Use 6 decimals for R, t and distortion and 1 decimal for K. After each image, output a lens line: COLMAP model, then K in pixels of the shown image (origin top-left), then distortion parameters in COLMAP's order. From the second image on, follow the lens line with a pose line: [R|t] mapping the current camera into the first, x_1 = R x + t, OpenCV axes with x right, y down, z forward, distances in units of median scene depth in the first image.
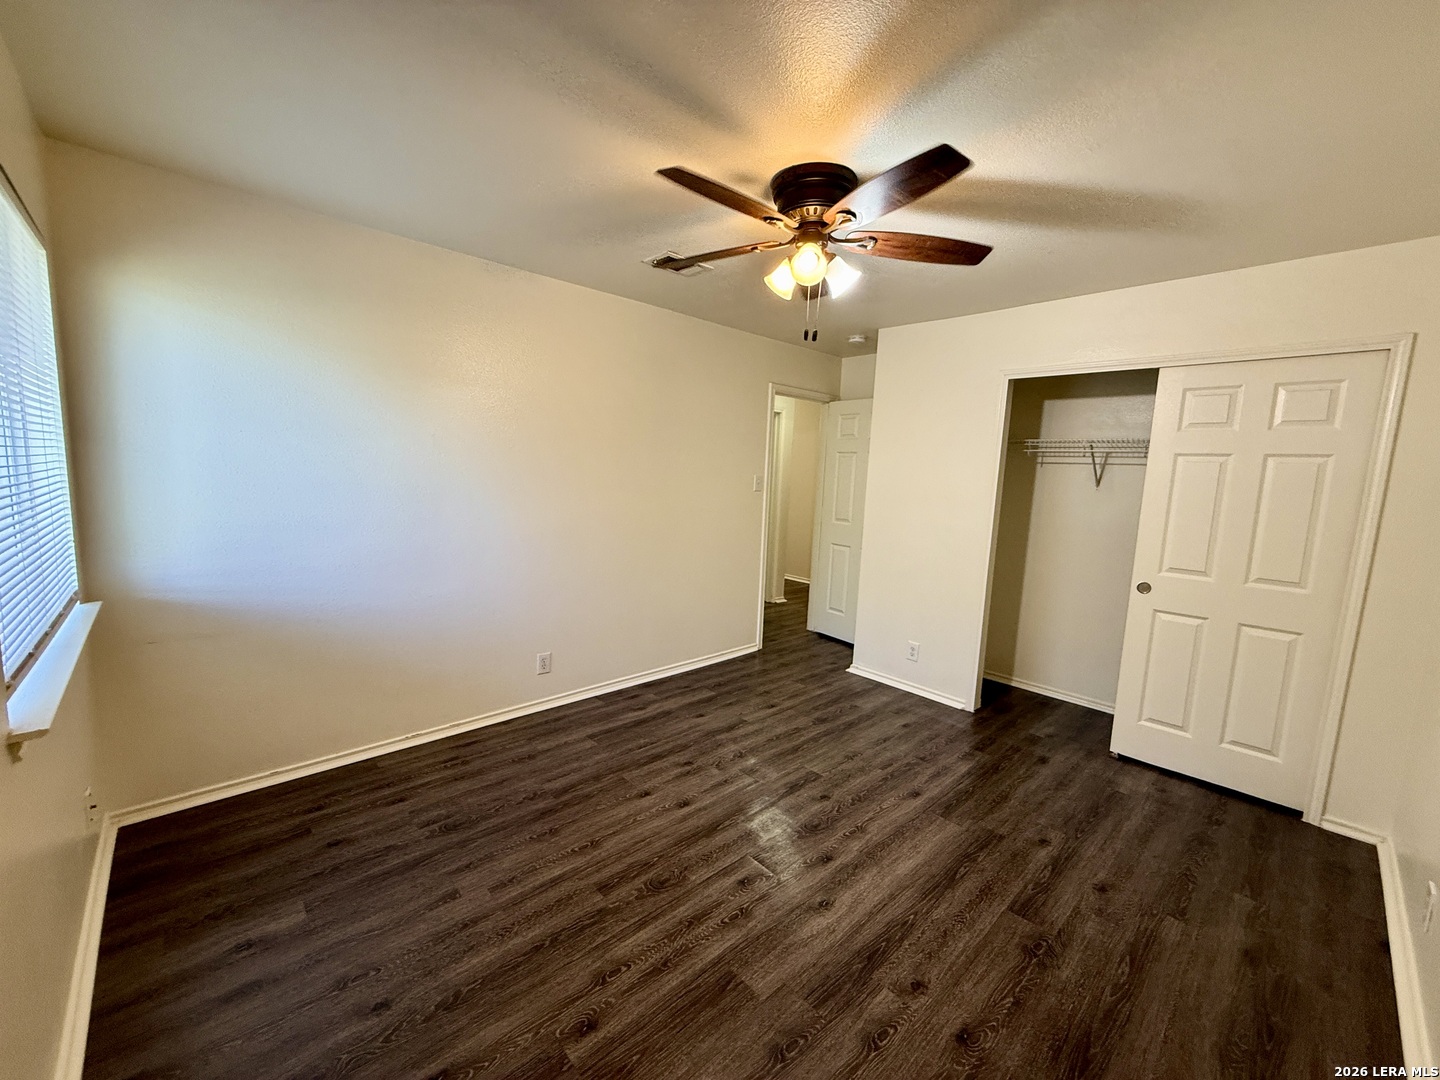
lens RADIAL K [[574.5, 0, 719.6], [0, 574.5, 542.9], [0, 0, 1]] dist [-0.000390, 0.000089]
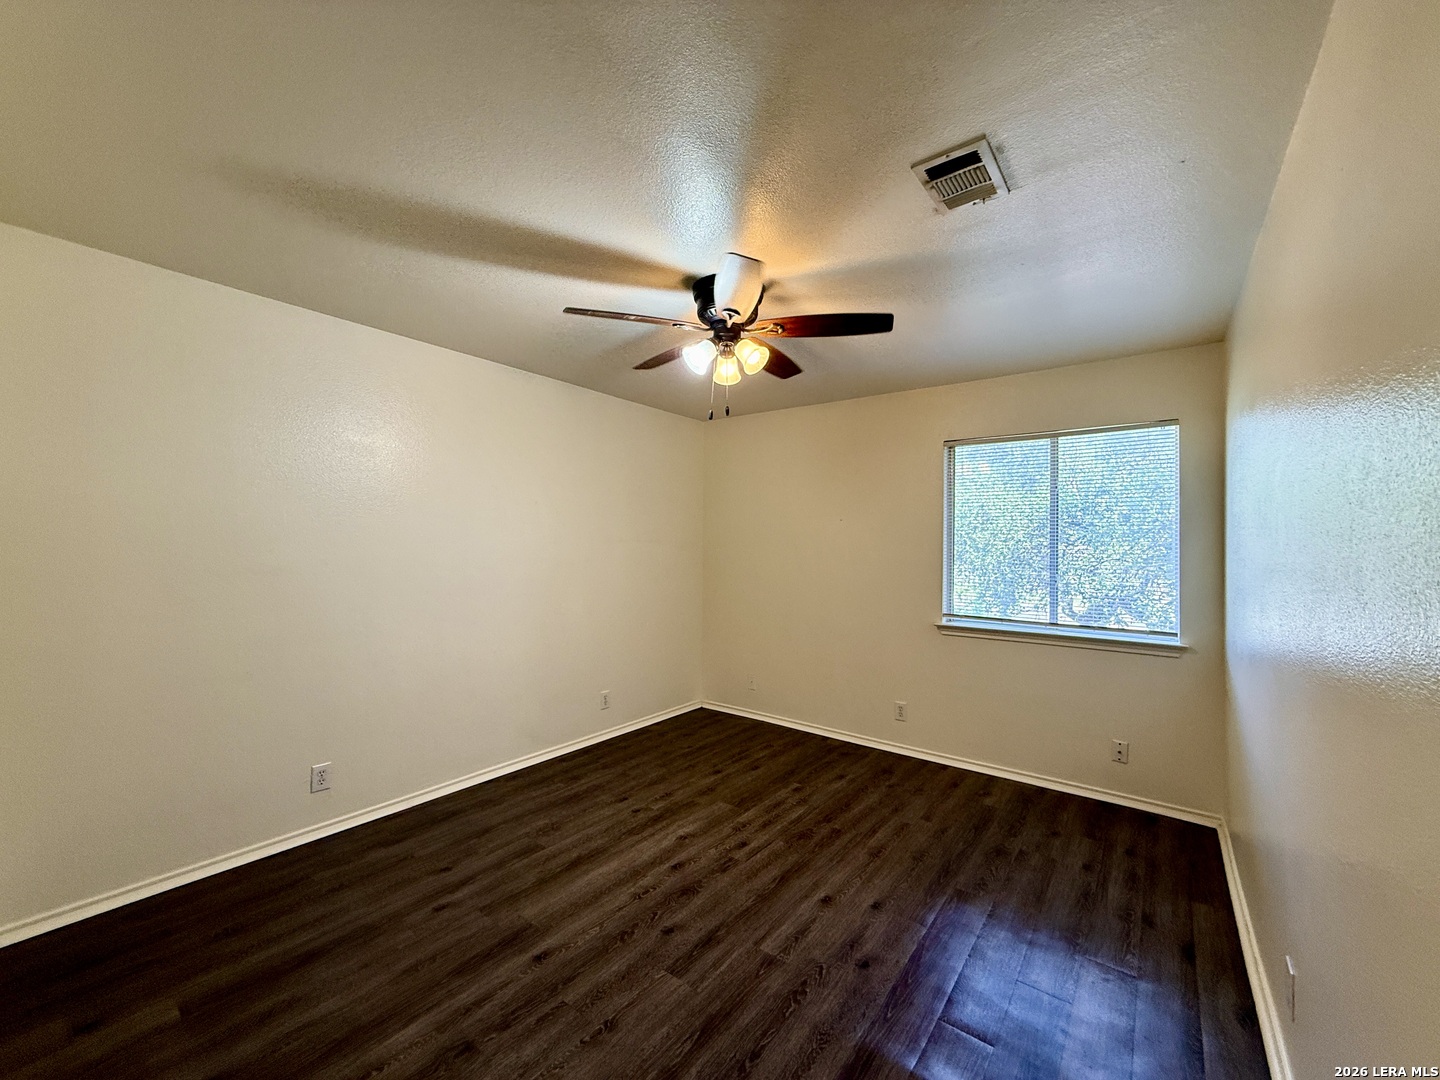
lens RADIAL K [[574.5, 0, 720.0], [0, 574.5, 541.3], [0, 0, 1]] dist [-0.000390, 0.000089]
pose [[-0.985435, -0.051143, -0.162181, 0.323472], [-0.069474, 0.991561, 0.109452, -0.223222], [0.155215, 0.119125, -0.980672, 2.080052]]
